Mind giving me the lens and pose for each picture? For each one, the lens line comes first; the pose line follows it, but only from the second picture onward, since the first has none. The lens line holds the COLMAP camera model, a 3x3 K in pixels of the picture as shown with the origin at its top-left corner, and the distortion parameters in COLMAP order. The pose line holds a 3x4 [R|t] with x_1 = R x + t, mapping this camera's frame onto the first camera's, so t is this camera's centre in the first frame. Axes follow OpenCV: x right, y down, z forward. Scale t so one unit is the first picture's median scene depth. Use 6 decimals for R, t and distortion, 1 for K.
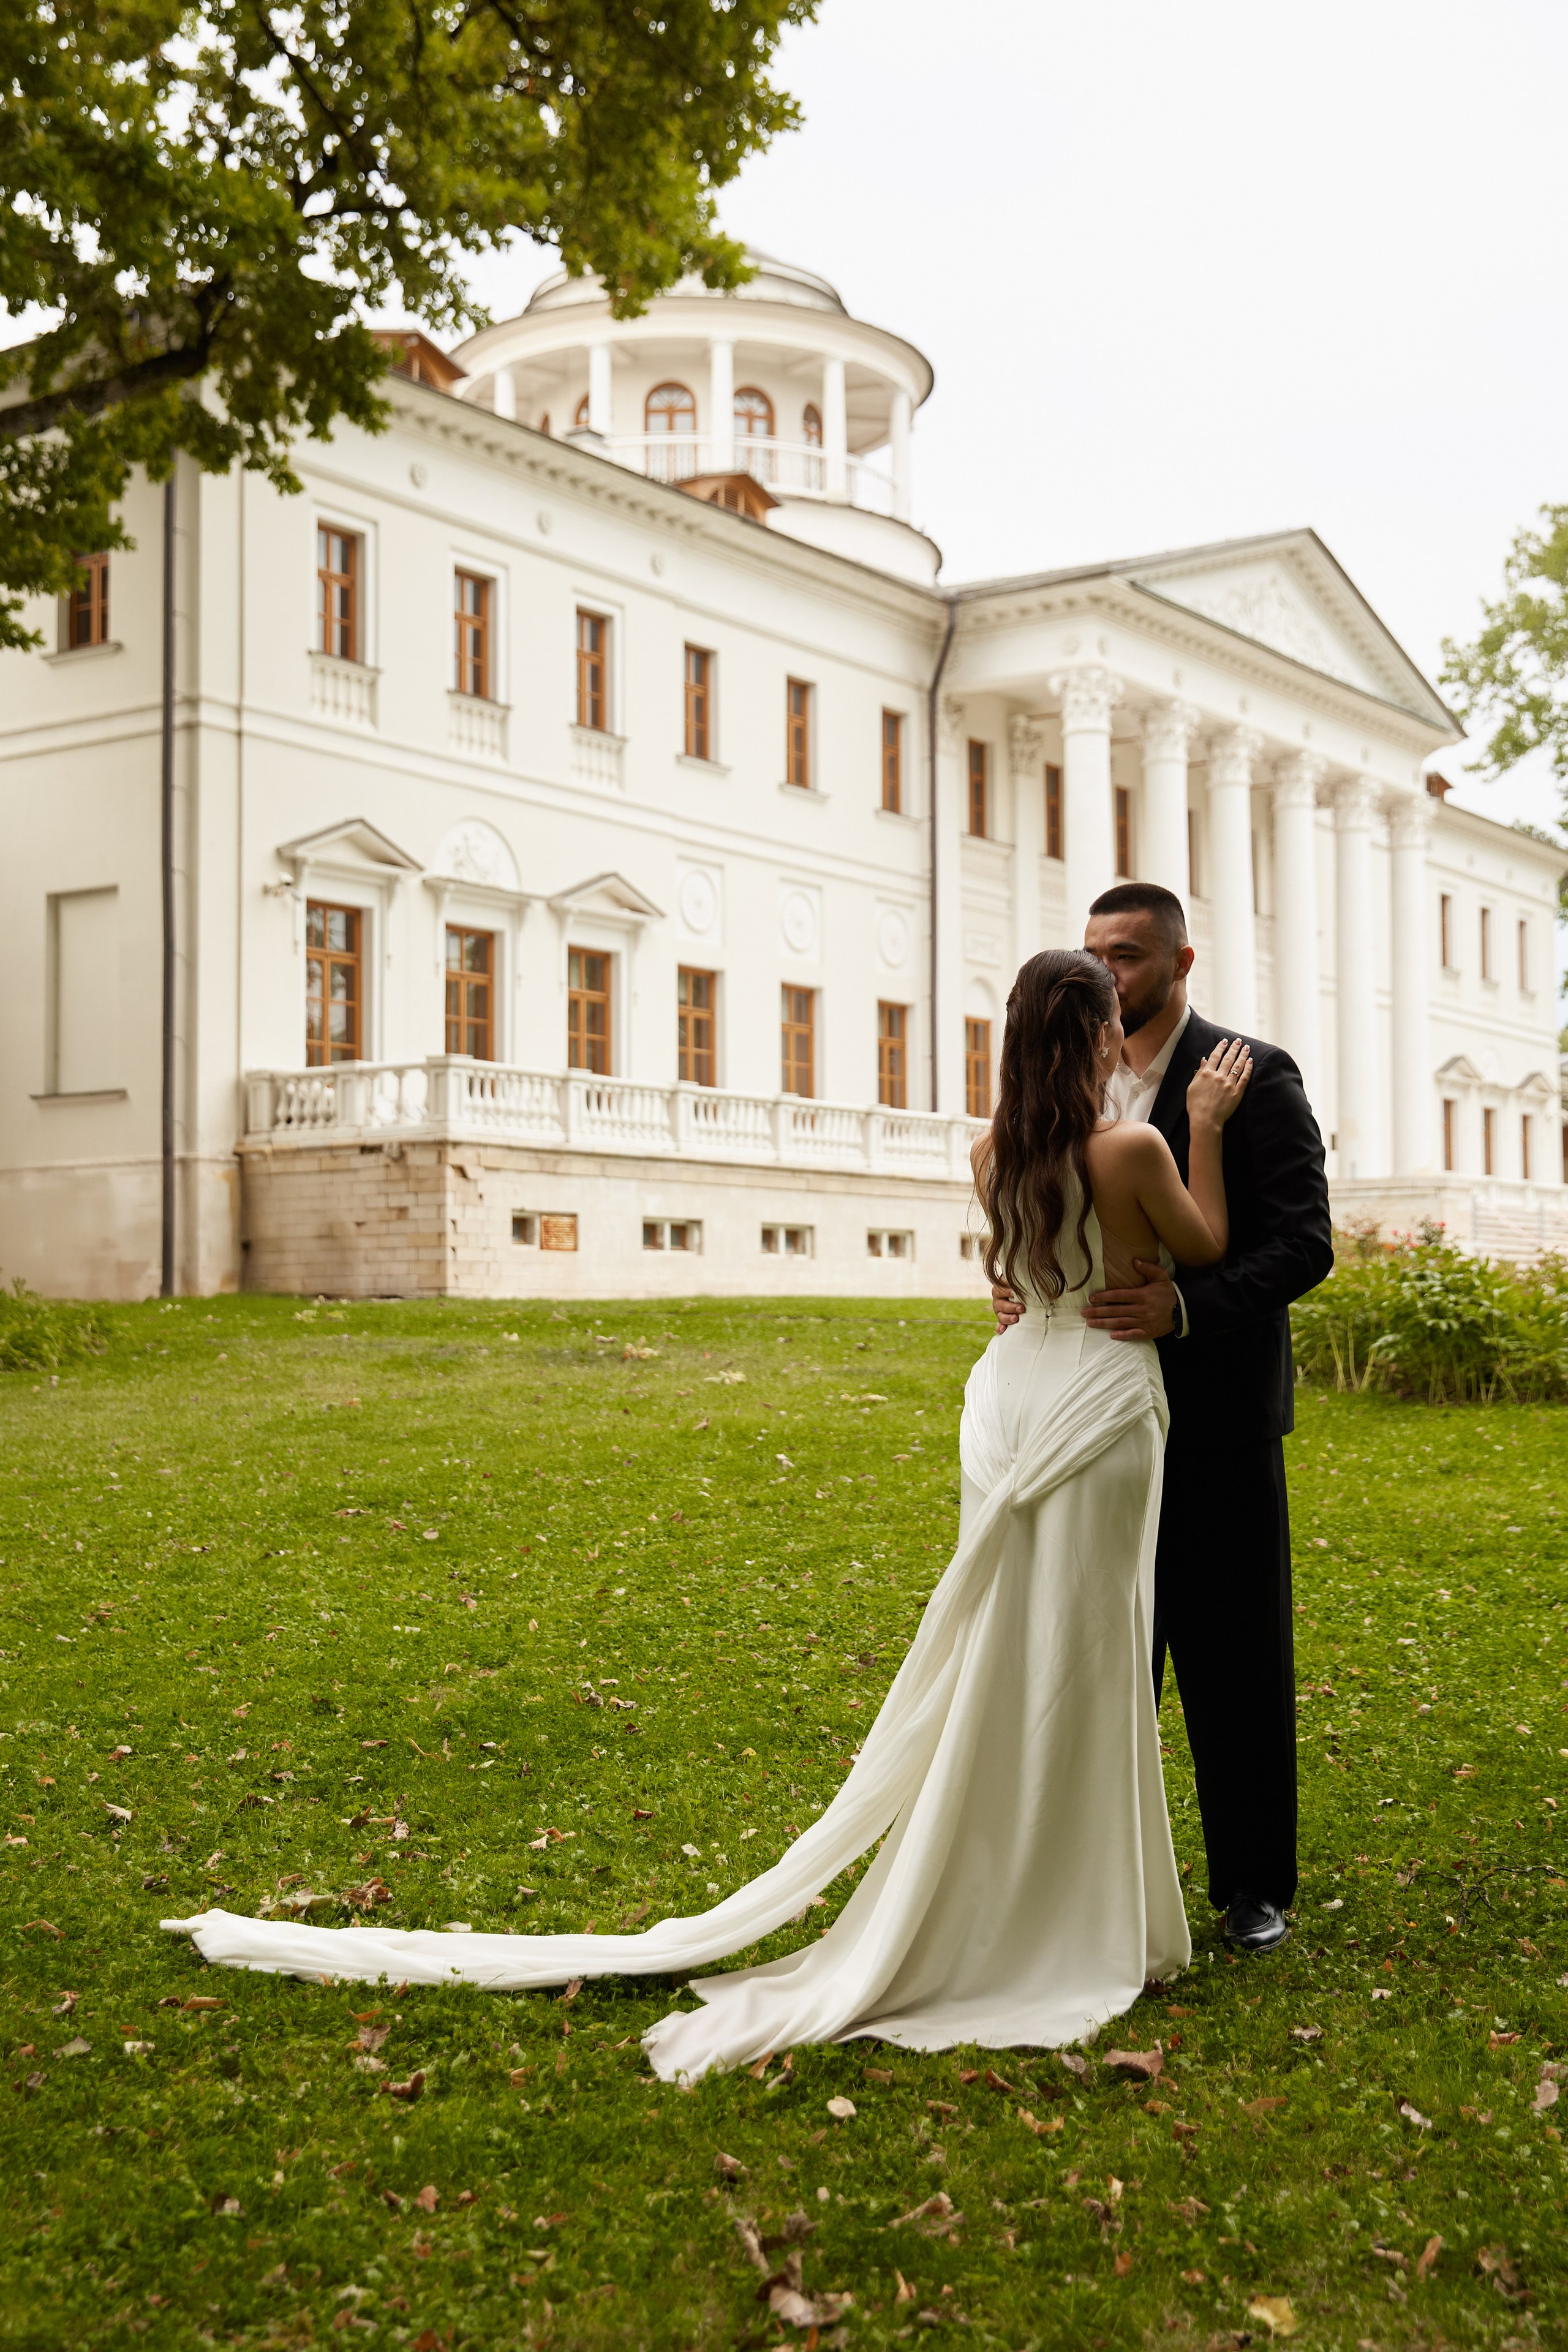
lens RADIAL K [[2731.4, 0, 784.0], [0, 2731.4, 1176.0], [0, 0, 1]] dist [0.030829, 0.035708]
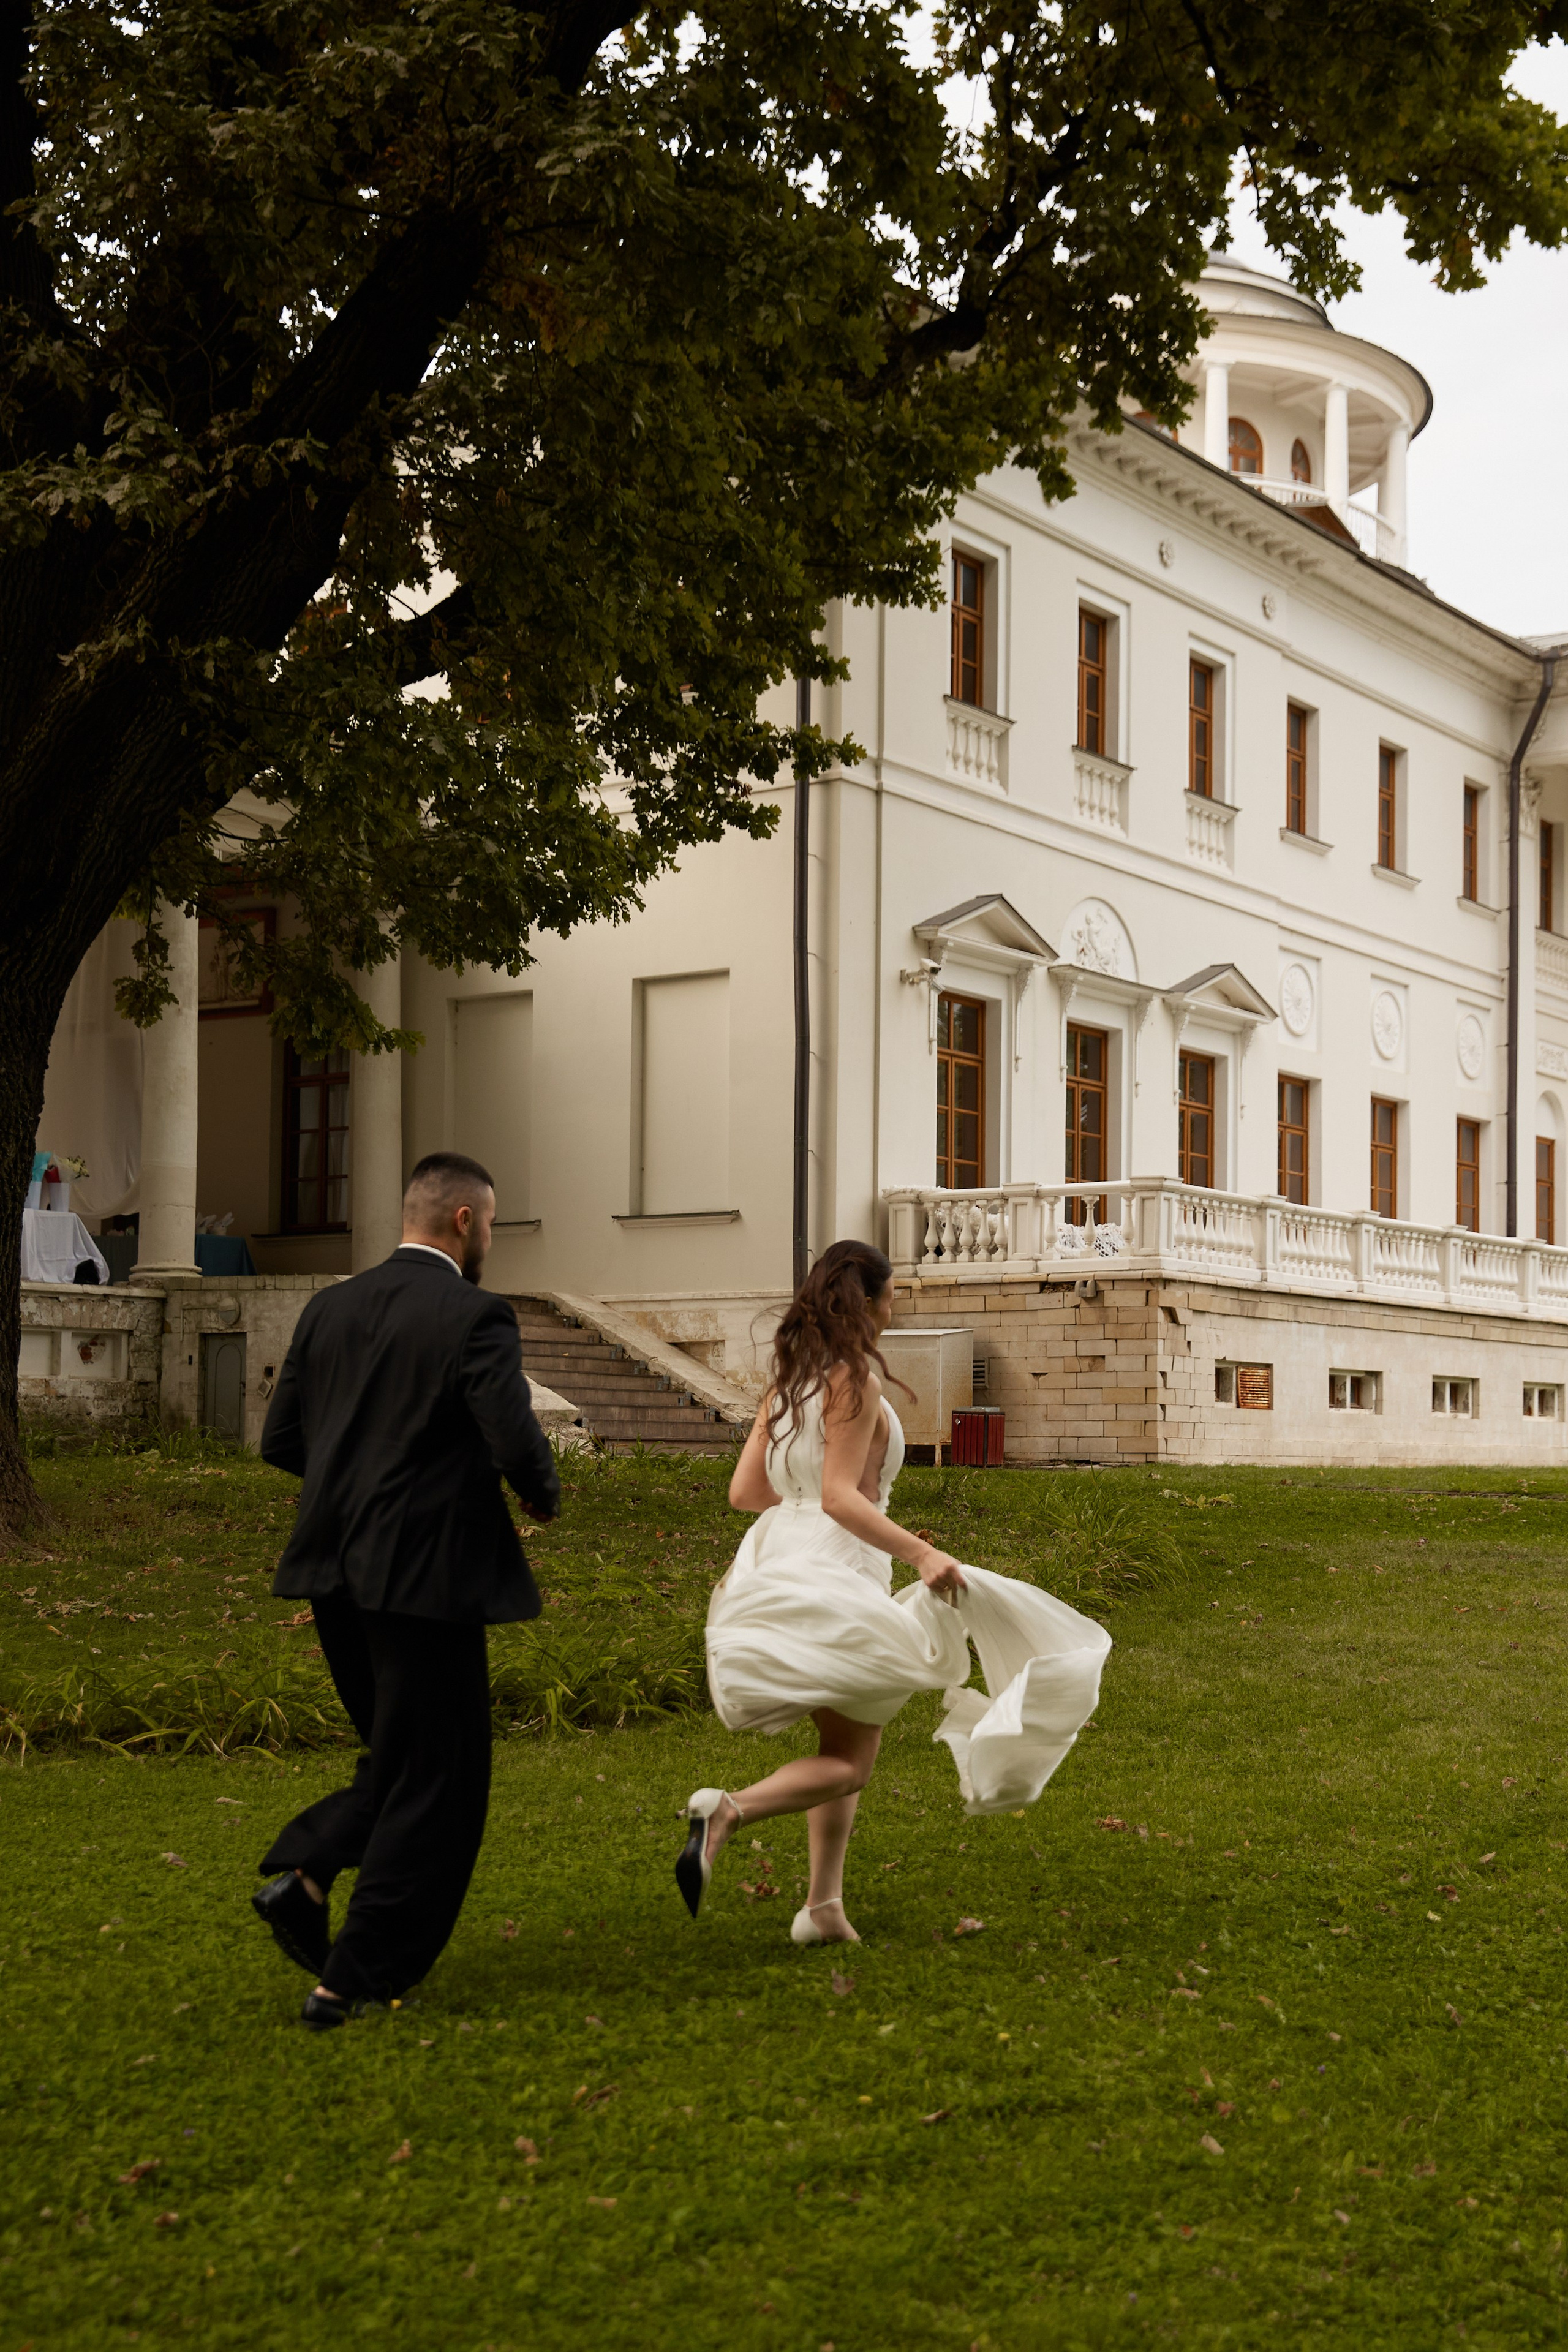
lens RADIAL K [[2869.1, 0, 919.7], [0, 2869.1, 1336.4], [0, 0, 1]] dist [0.058320, -0.003405]
pose [[0.999880, 0.014745, -0.004761, -0.170104], [-0.014679, 0.999801, 0.013510, -0.005114], [0.004960, -0.013438, 0.999897, 0.101982]]
